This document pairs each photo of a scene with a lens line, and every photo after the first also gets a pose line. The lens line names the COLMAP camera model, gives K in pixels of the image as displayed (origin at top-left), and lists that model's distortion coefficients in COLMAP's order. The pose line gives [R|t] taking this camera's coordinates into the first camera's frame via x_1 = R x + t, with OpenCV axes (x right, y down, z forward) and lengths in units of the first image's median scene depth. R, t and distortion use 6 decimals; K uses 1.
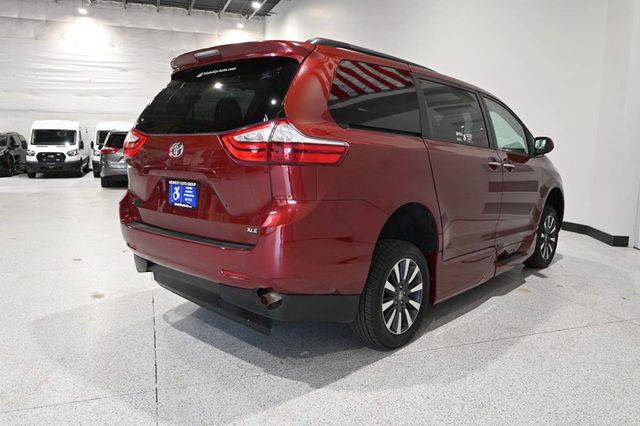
lens RADIAL K [[482.8, 0, 320.0], [0, 482.8, 235.6], [0, 0, 1]] dist [-0.041918, 0.008434]
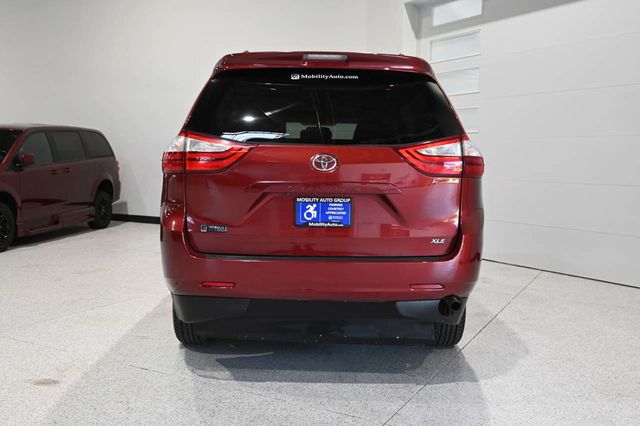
lens RADIAL K [[614.2, 0, 320.1], [0, 614.2, 239.5], [0, 0, 1]] dist [-0.012606, -0.004935]
pose [[0.743718, -0.086338, 0.662895, -0.982837], [0.112933, 0.993599, 0.002708, -0.037470], [-0.658885, 0.072849, 0.748708, 0.150671]]
